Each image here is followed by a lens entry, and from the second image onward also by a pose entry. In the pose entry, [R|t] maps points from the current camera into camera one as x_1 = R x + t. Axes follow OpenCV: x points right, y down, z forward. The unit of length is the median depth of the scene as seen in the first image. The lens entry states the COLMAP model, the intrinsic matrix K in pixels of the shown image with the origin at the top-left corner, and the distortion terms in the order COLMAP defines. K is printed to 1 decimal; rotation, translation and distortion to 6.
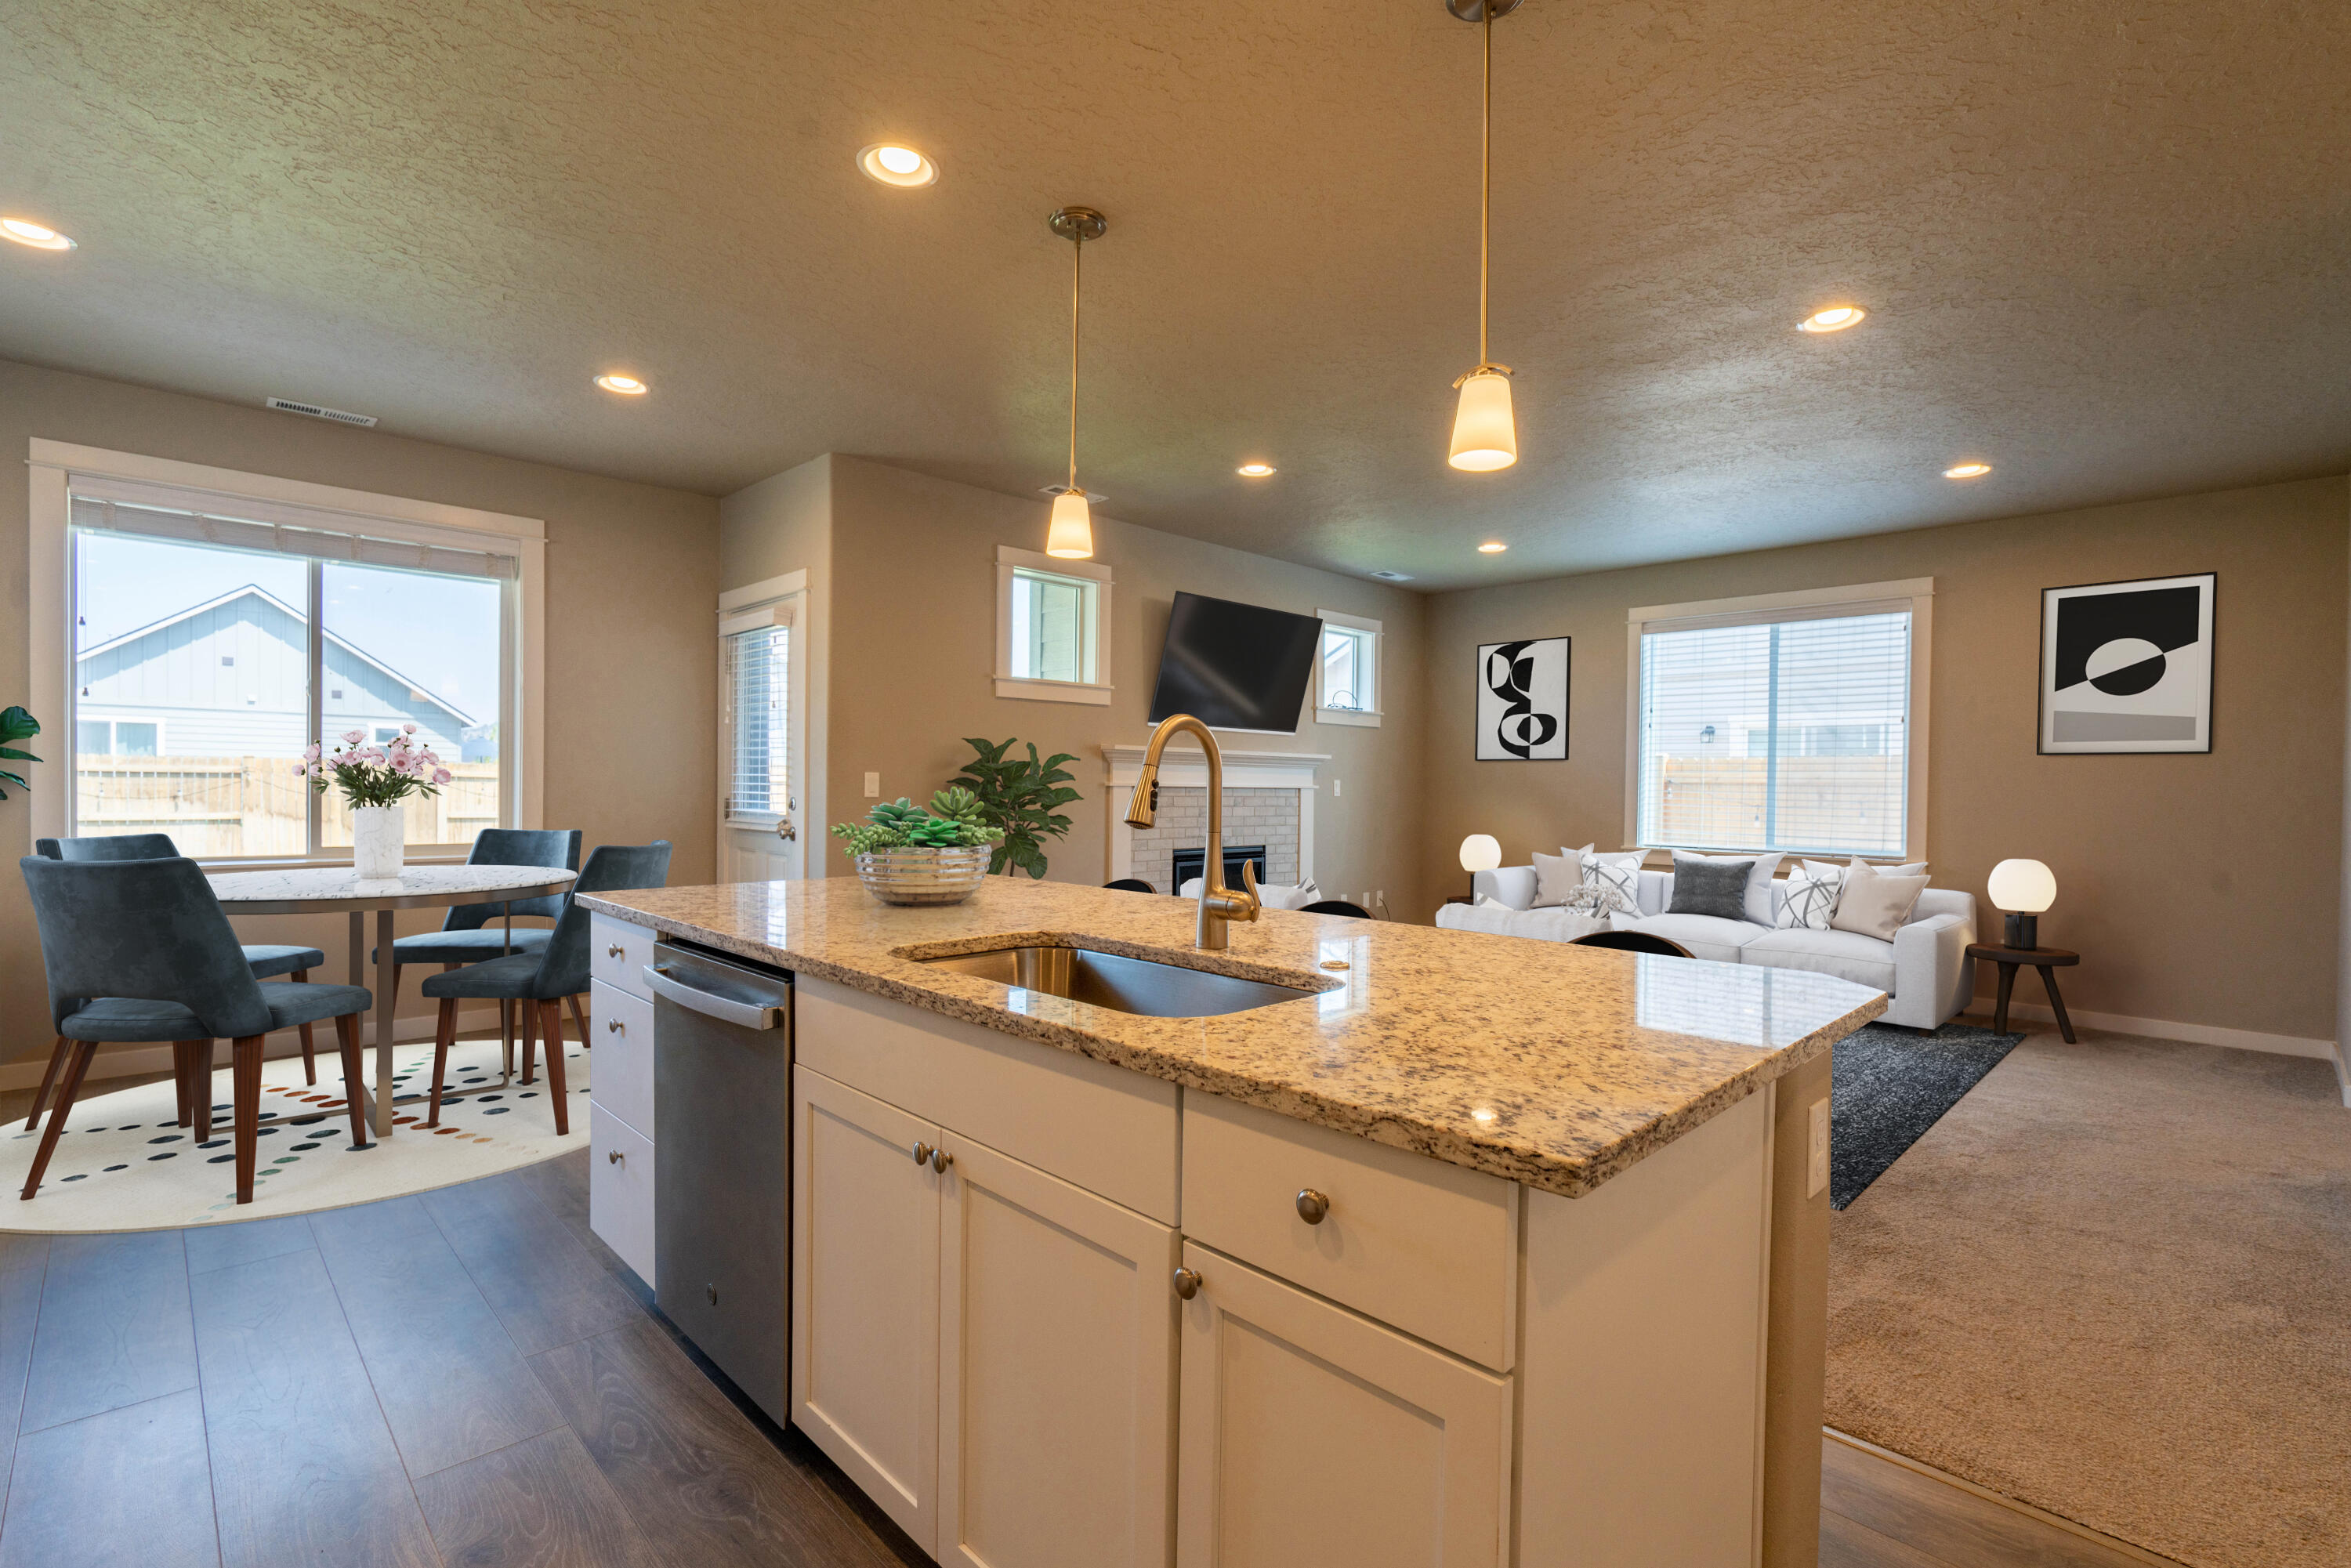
lens RADIAL K [[1073.9, 0, 1174.0], [0, 1073.9, 800.7], [0, 0, 1]] dist [-0.003887, 0.001067]
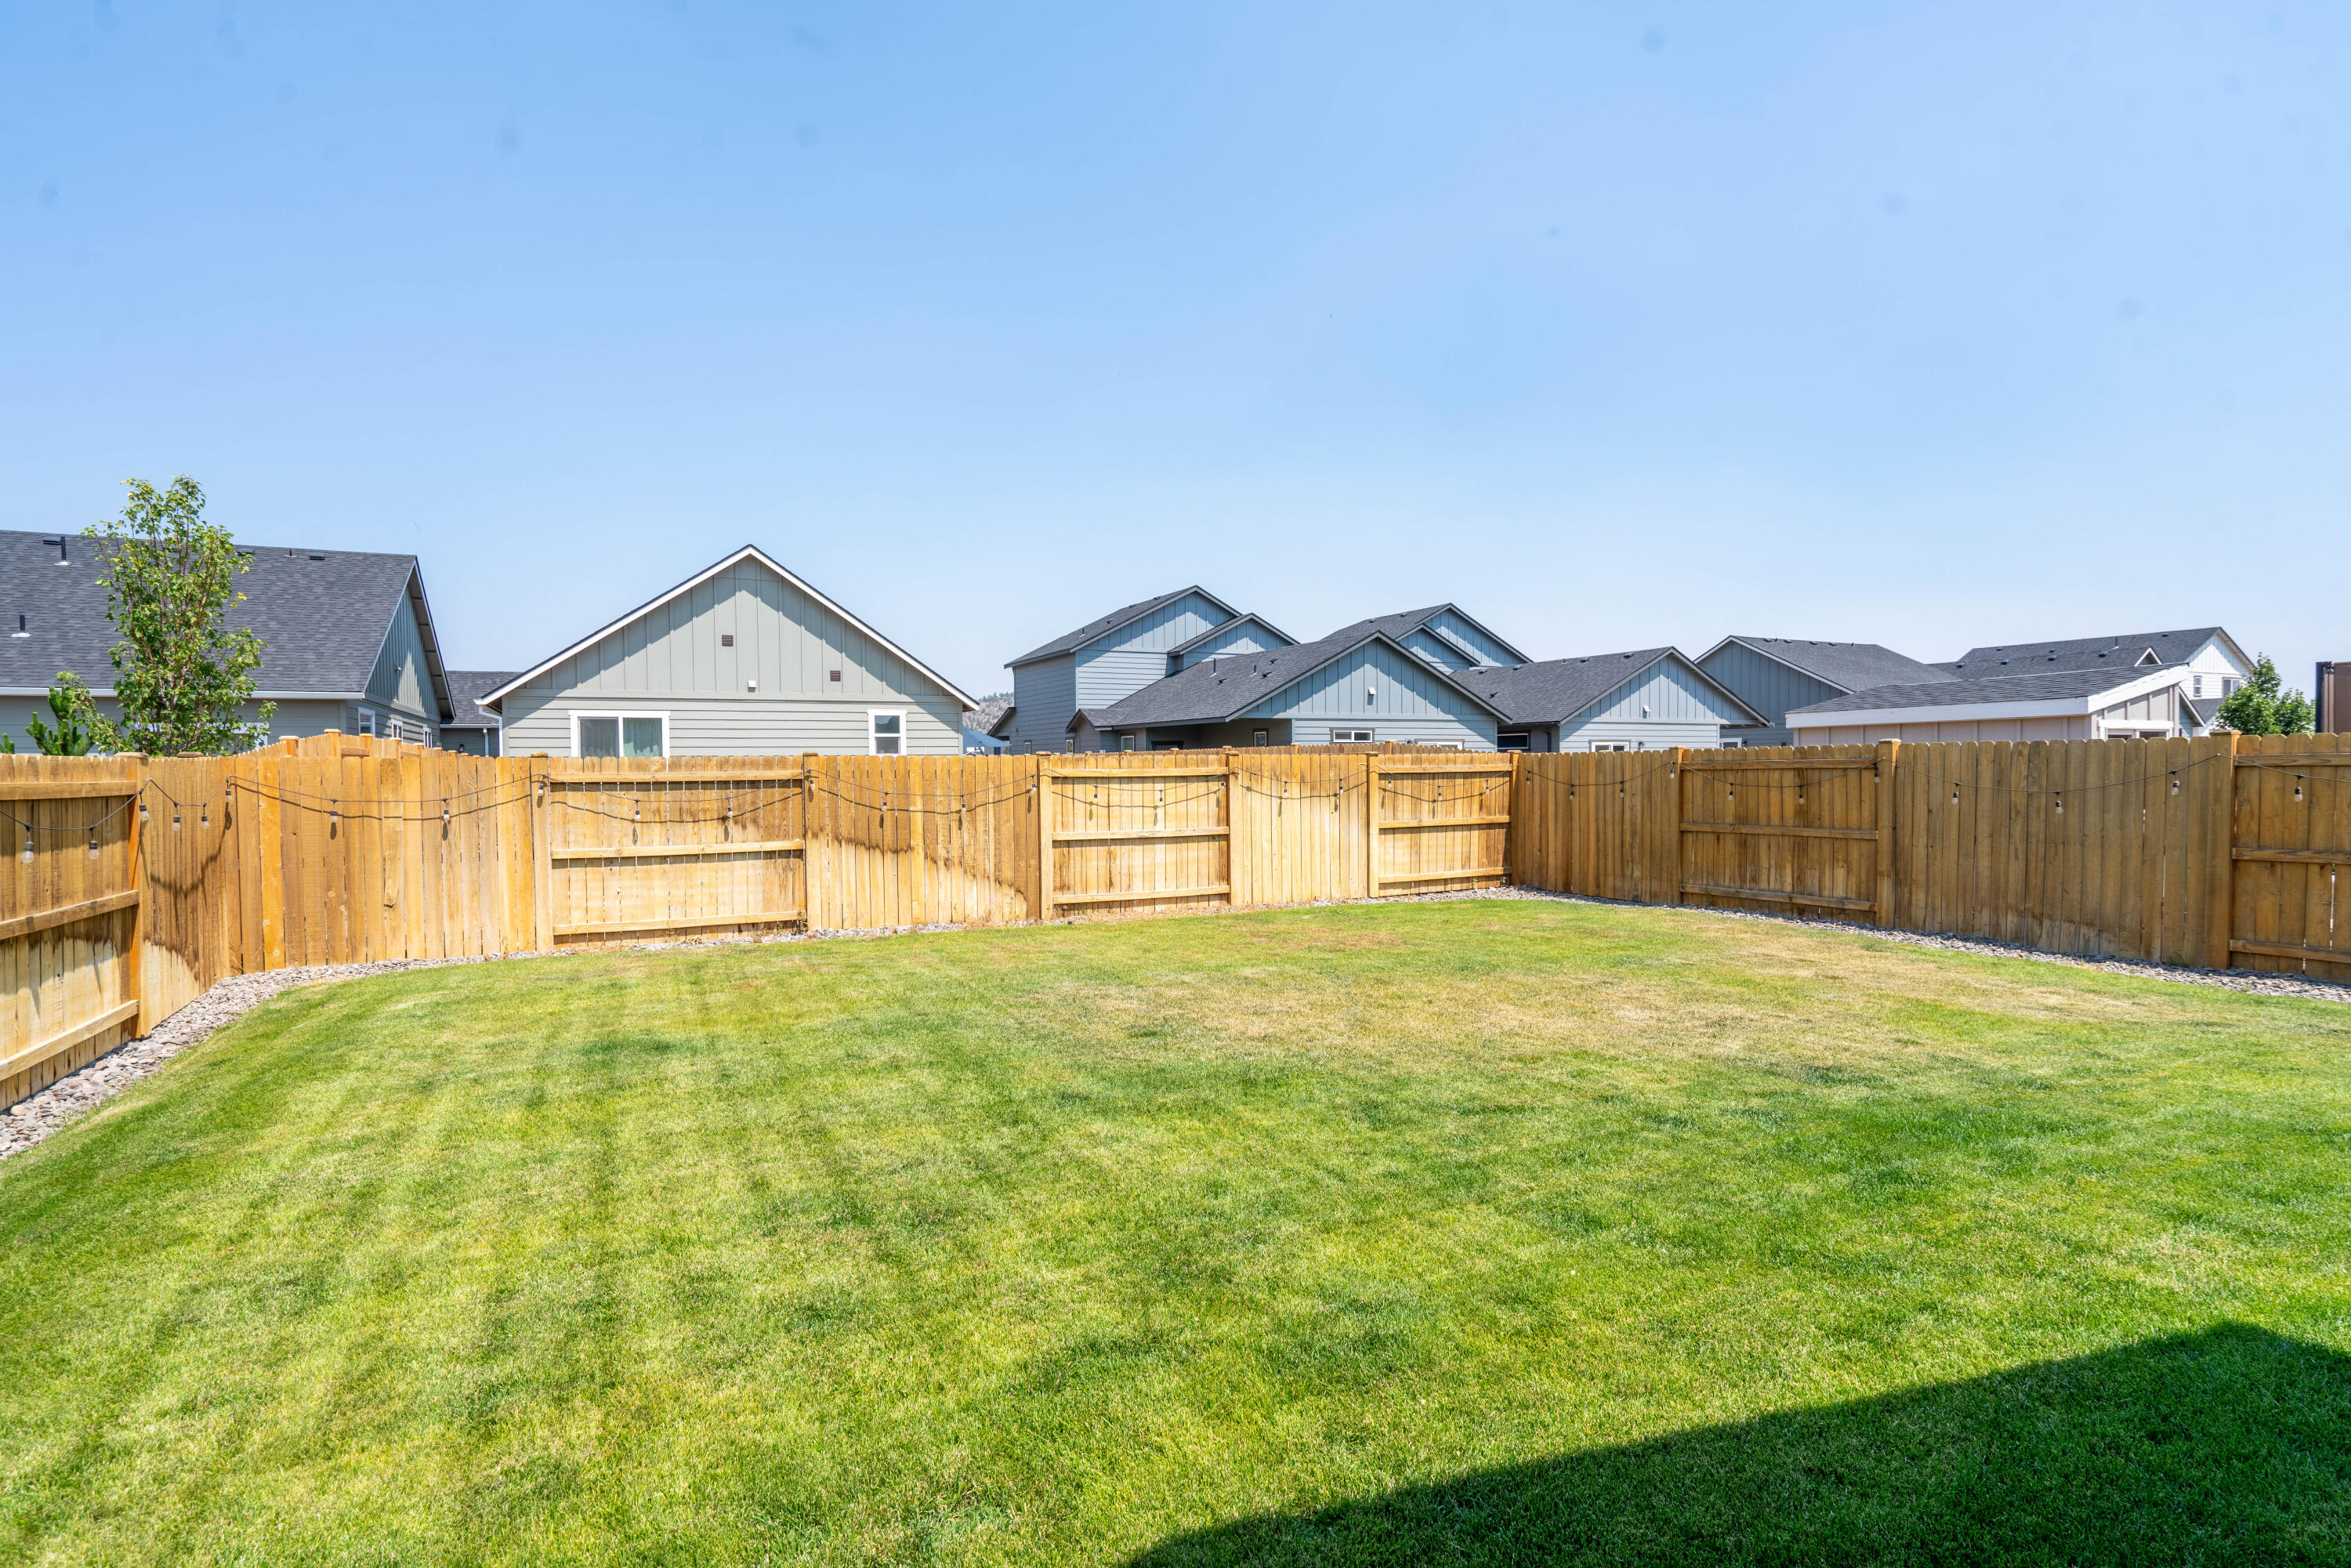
lens RADIAL K [[1151.8, 0, 1172.0], [0, 1151.8, 794.1], [0, 0, 1]] dist [0.004836, 0.000858]
pose [[0.950256, -0.017418, -0.310982, -0.435903], [0.020951, 0.999748, 0.008024, -0.017943], [0.310764, -0.014140, 0.950382, 0.399072]]
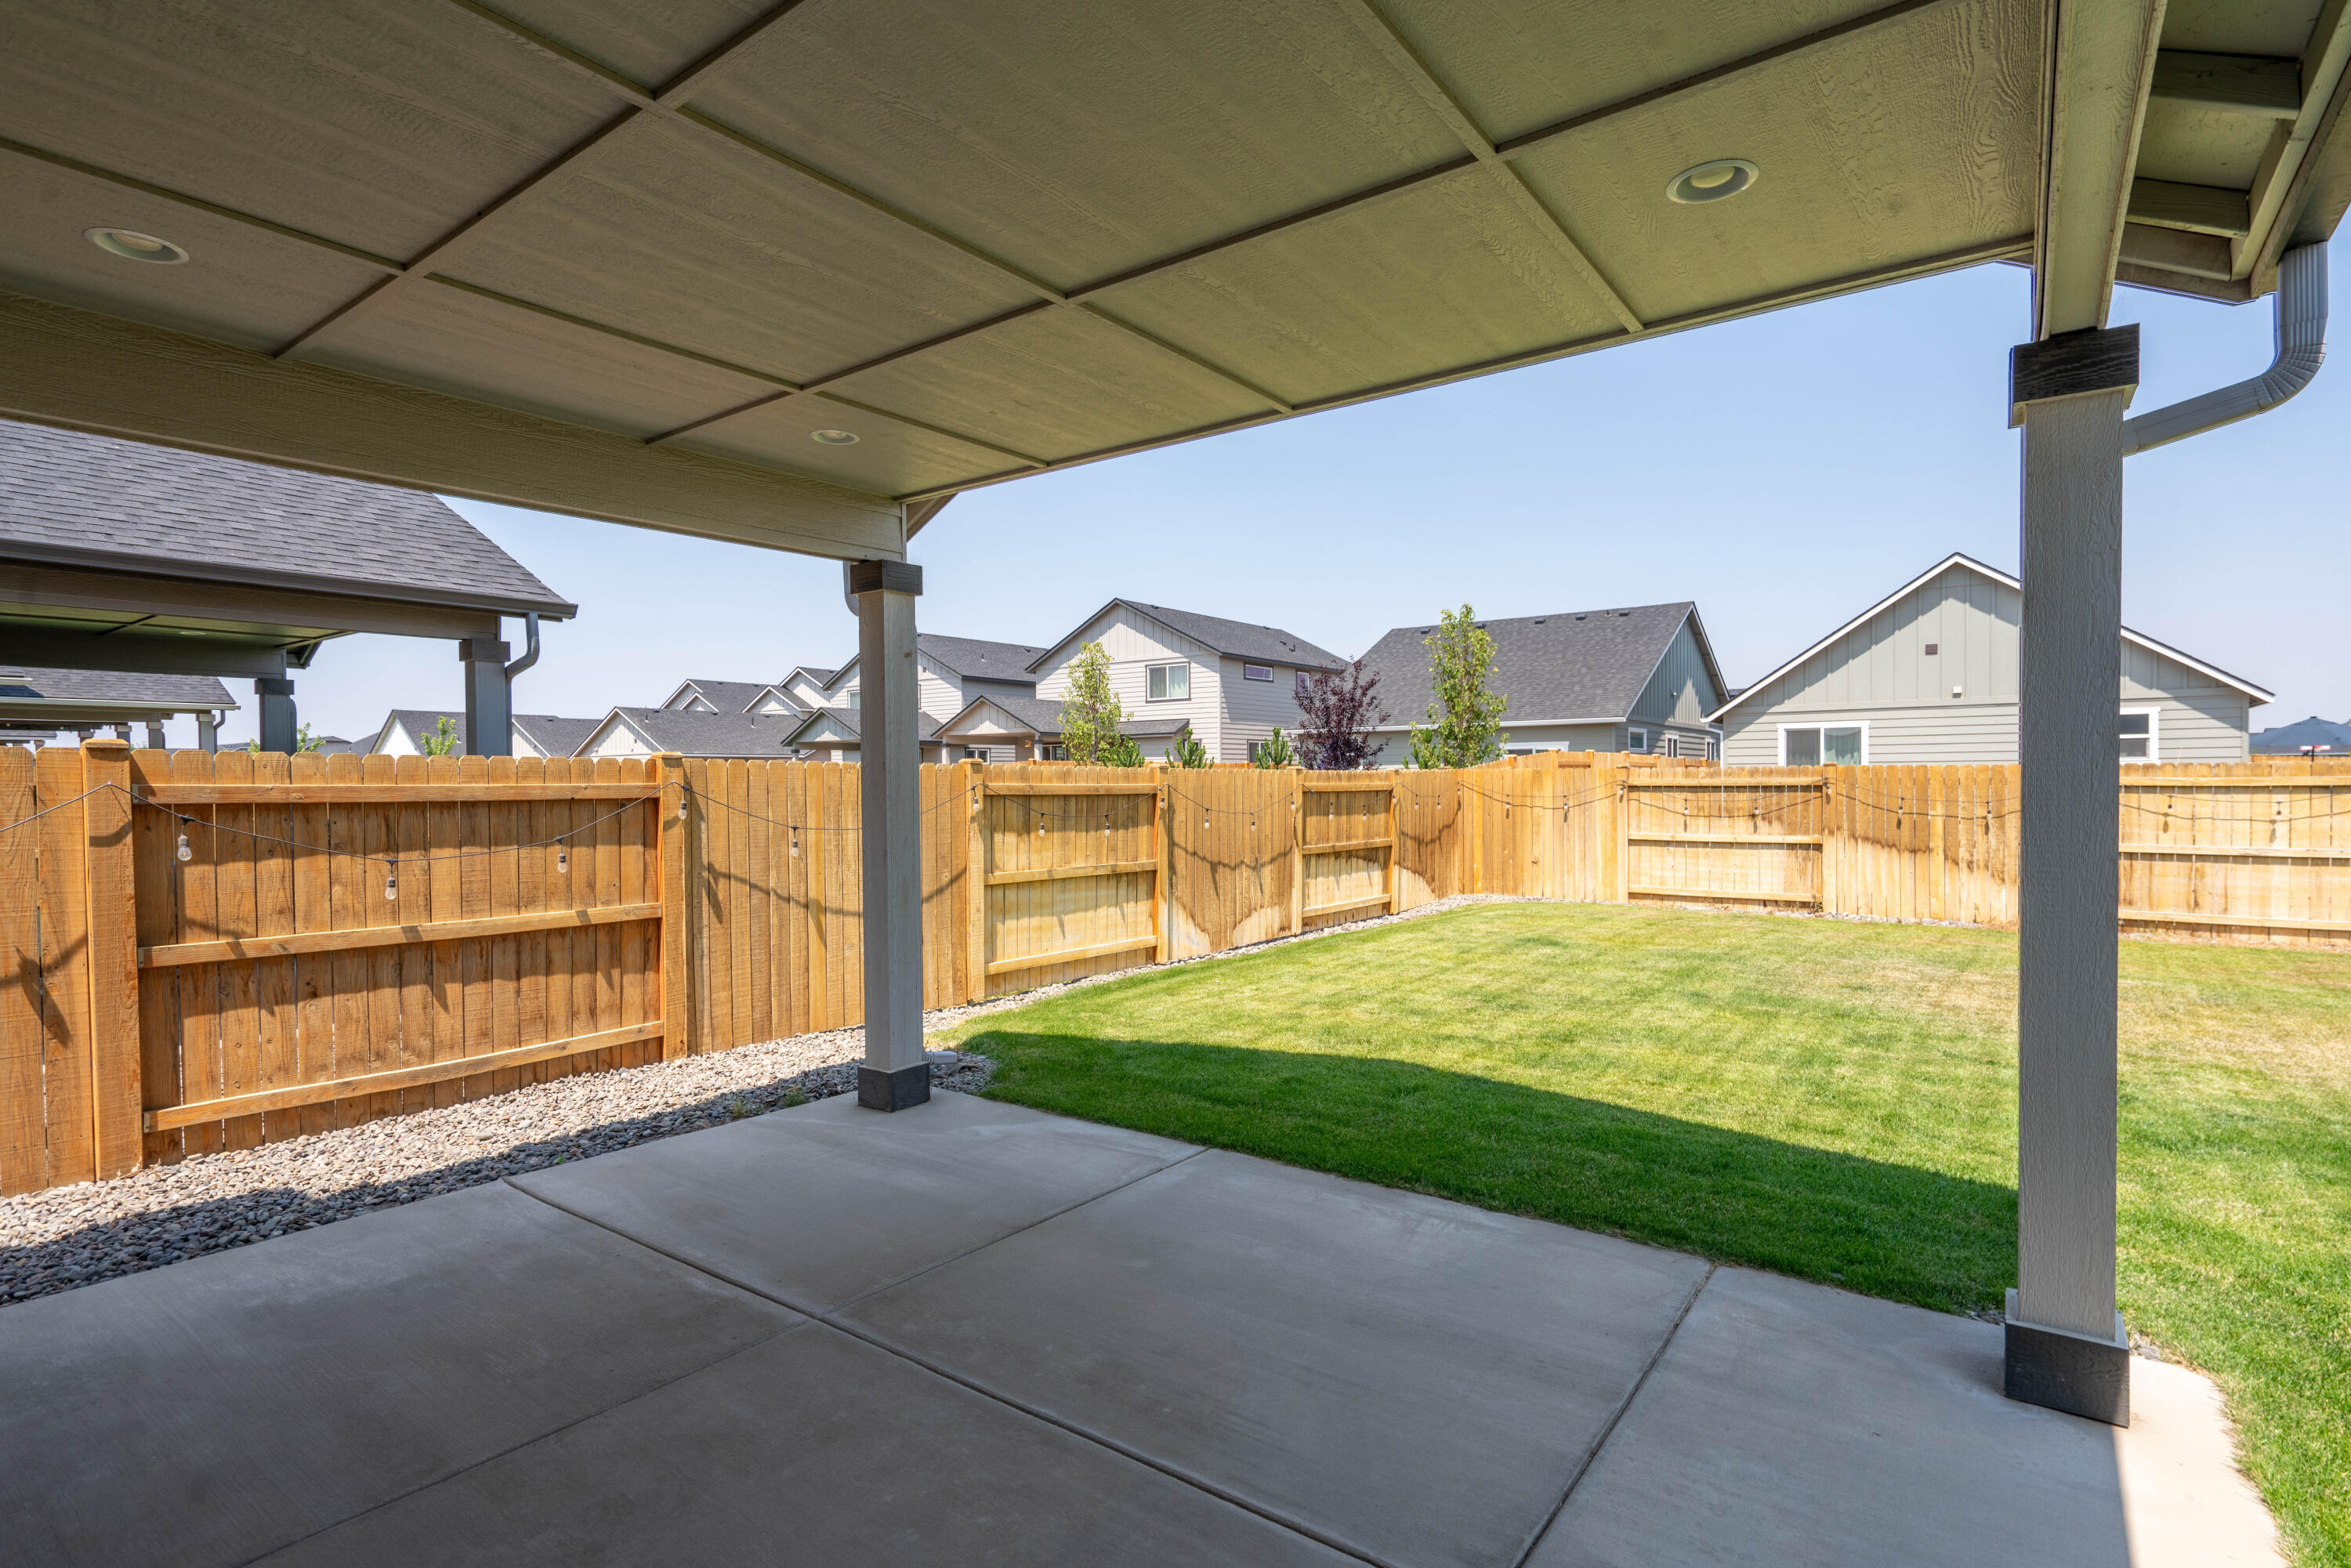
lens RADIAL K [[1151.8, 0, 1170.3], [0, 1151.8, 794.5], [0, 0, 1]] dist [0.004836, 0.000858]
pose [[0.160299, -0.004299, -0.987059, -0.111766], [-0.001721, 0.999988, -0.004634, -0.014459], [0.987067, 0.002442, 0.160290, 0.392968]]
